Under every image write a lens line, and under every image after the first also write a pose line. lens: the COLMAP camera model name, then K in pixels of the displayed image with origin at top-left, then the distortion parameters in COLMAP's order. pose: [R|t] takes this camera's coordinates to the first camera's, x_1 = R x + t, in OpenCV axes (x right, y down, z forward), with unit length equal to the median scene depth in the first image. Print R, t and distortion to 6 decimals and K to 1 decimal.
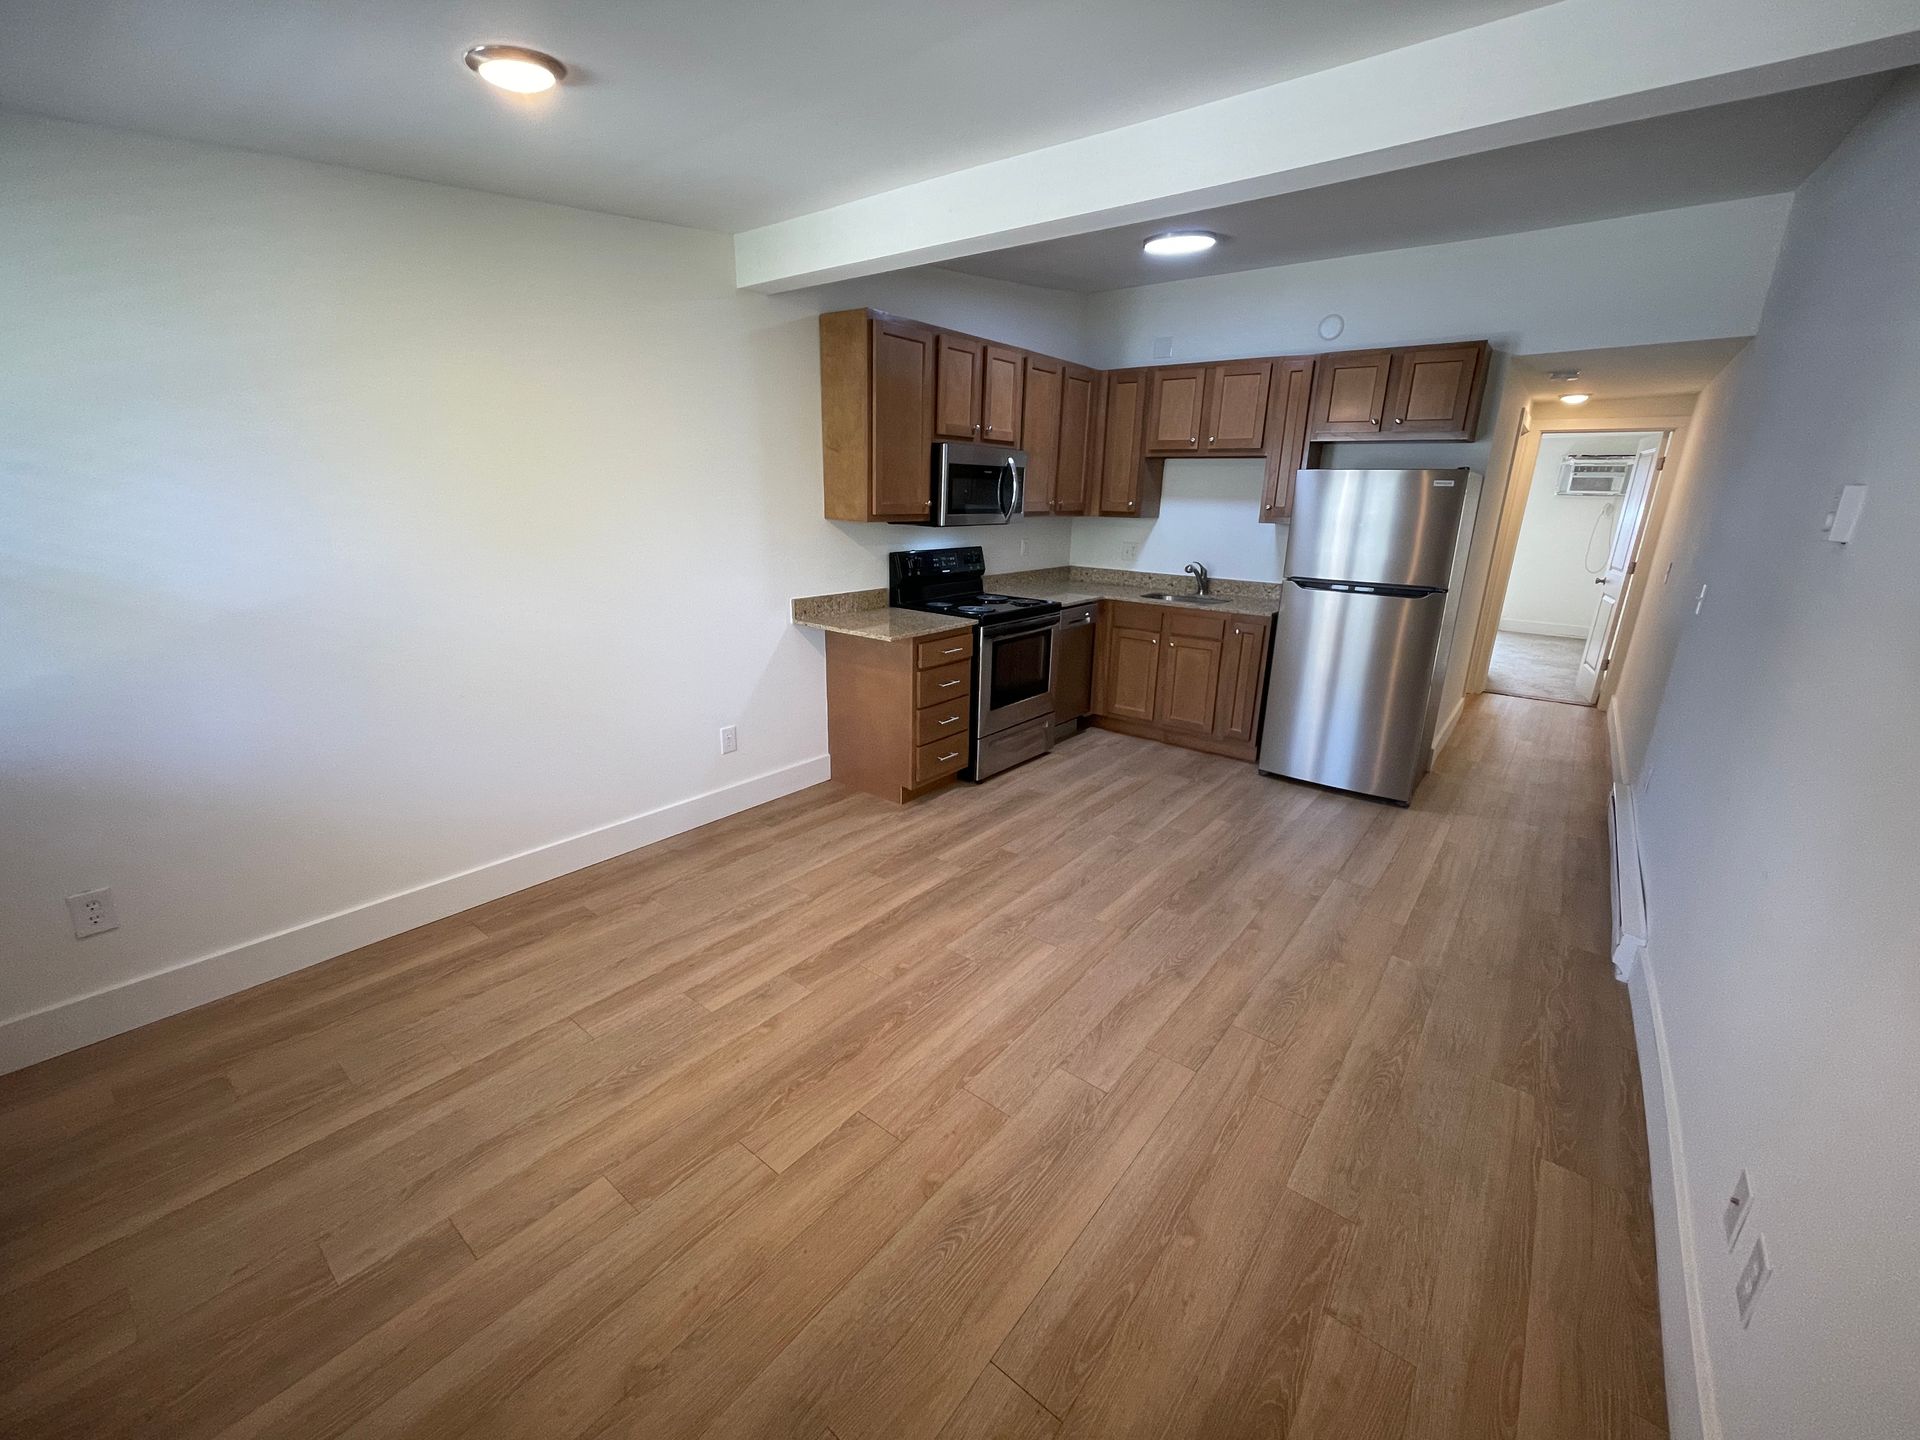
lens RADIAL K [[786.4, 0, 946.0], [0, 786.4, 713.6], [0, 0, 1]] dist [-0.001114, -0.000553]
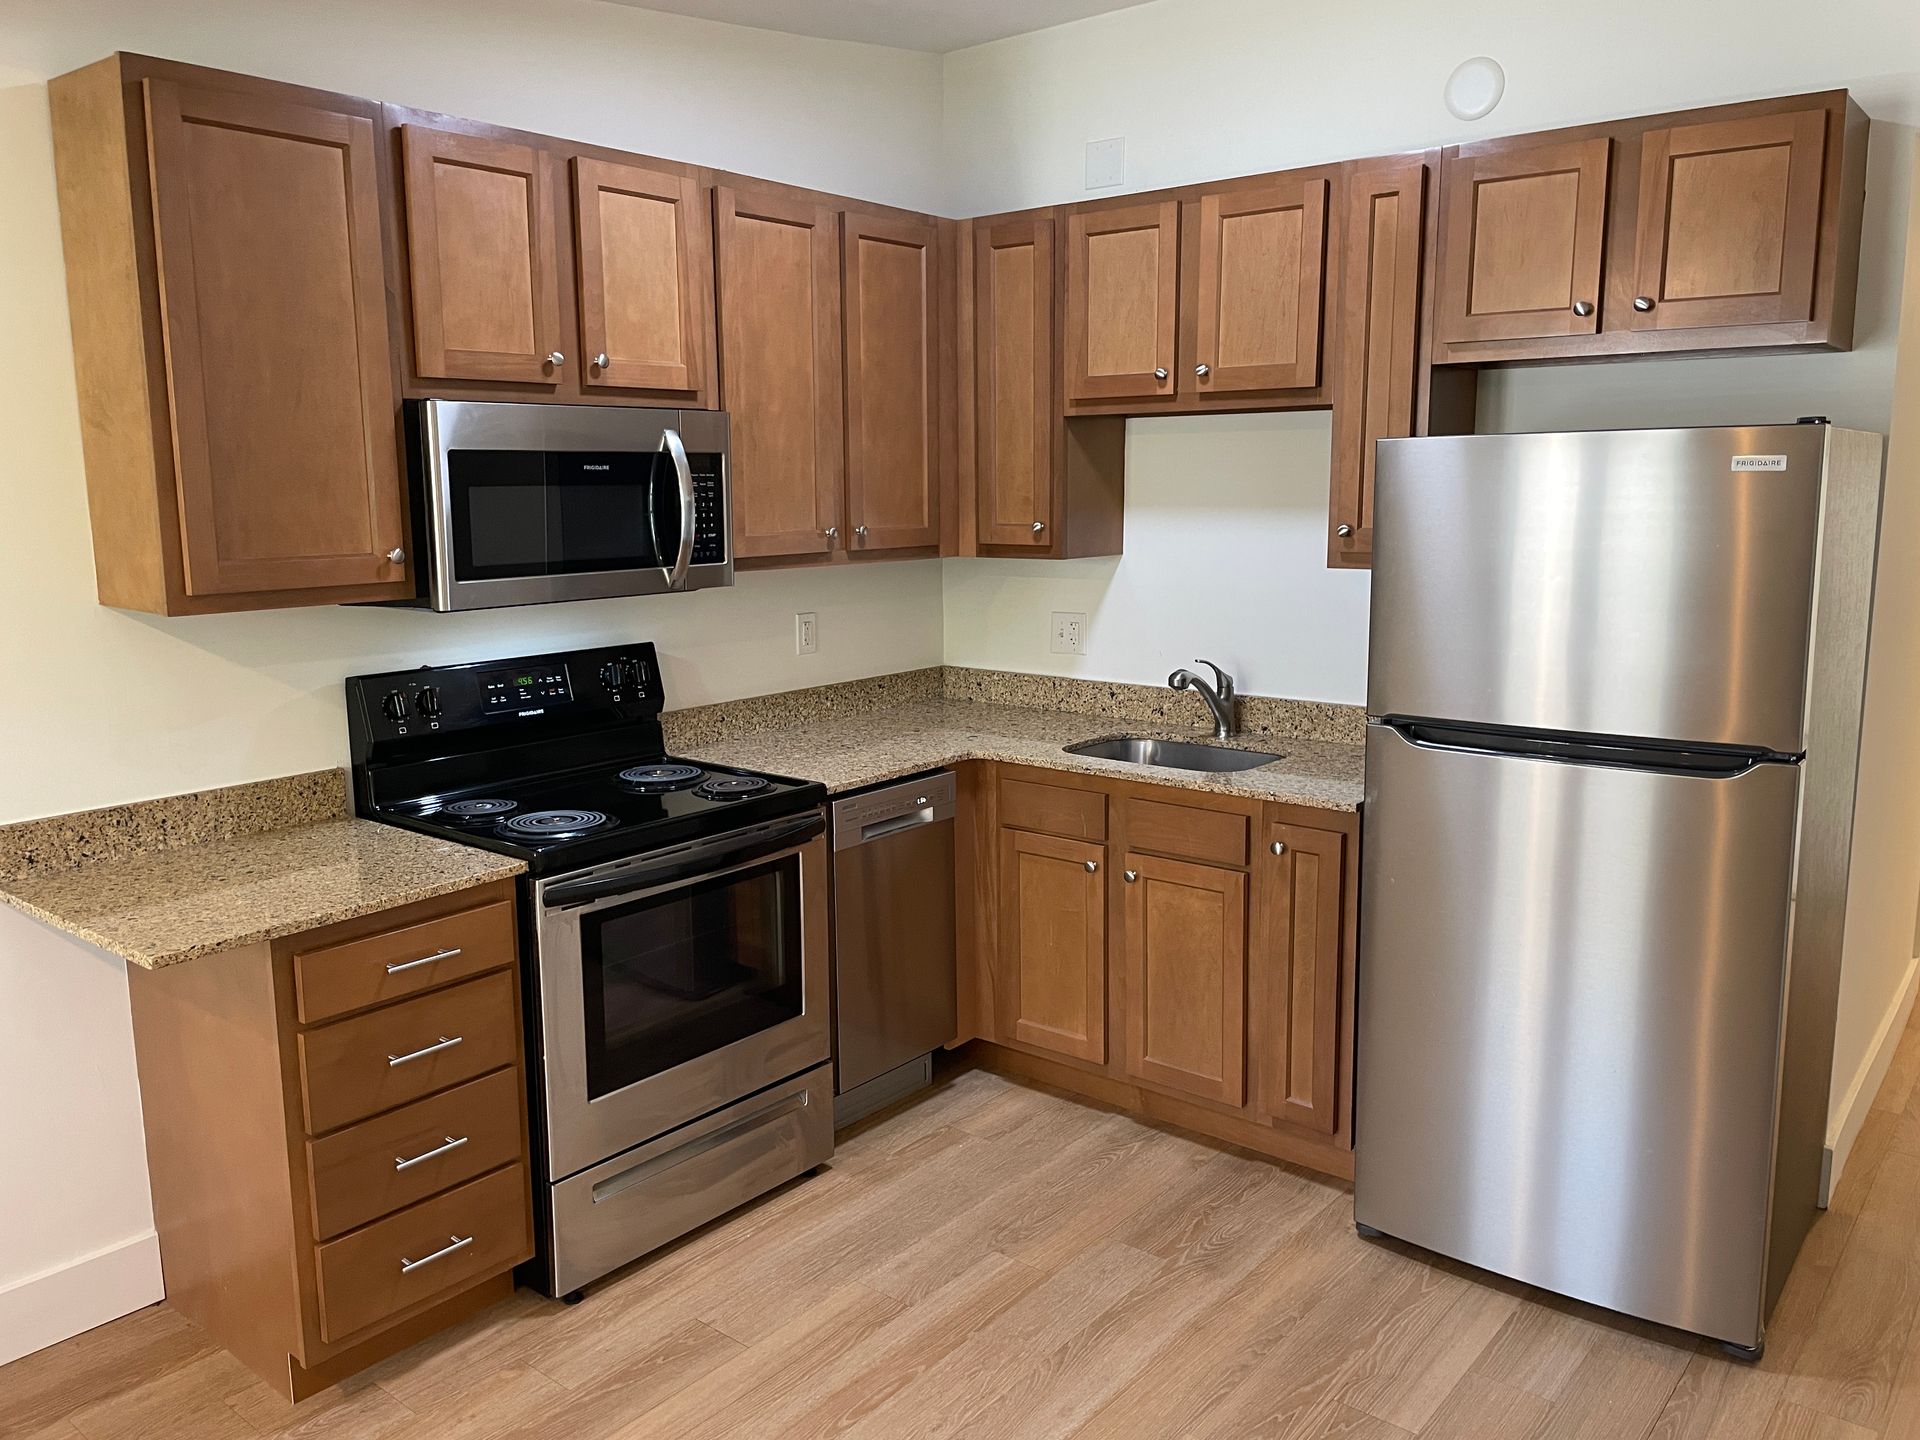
lens RADIAL K [[1451.8, 0, 955.1], [0, 1451.8, 704.6], [0, 0, 1]] dist [0.038328, -0.036088]
pose [[0.999495, -0.029396, -0.012102, 0.239708], [0.027711, 0.992212, -0.121436, -0.098859], [0.015577, 0.121039, 0.992526, 0.303410]]
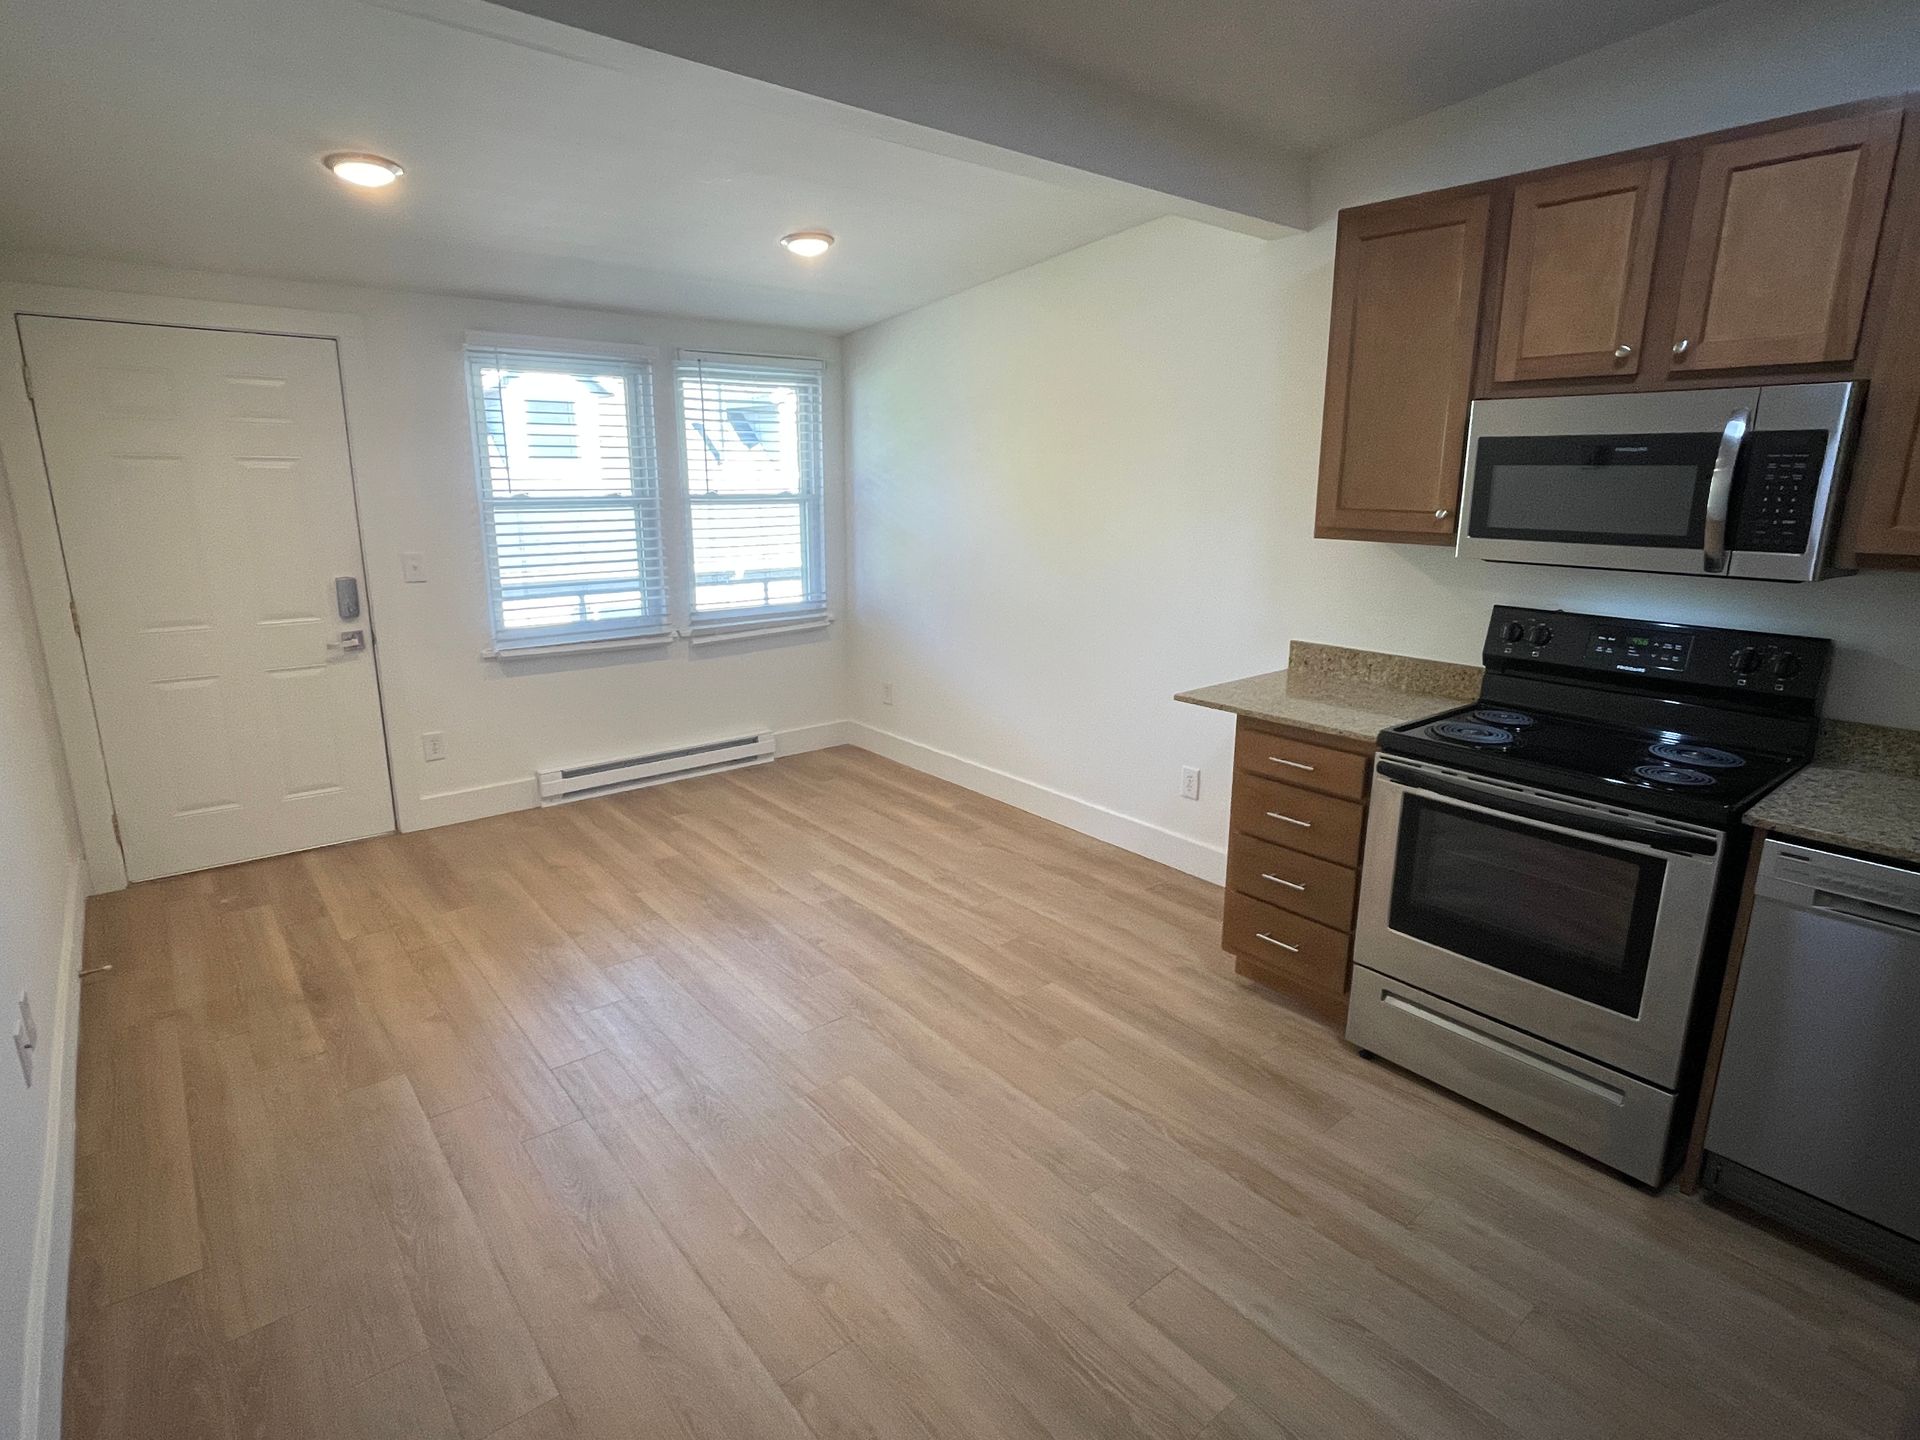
lens RADIAL K [[983.8, 0, 963.3], [0, 983.8, 715.8], [0, 0, 1]] dist [-0.003512, -0.001656]
pose [[-0.196647, 0.216745, -0.956217, 0.670584], [-0.281256, 0.921803, 0.266785, -0.215580], [0.939268, 0.321405, -0.120309, 0.775359]]
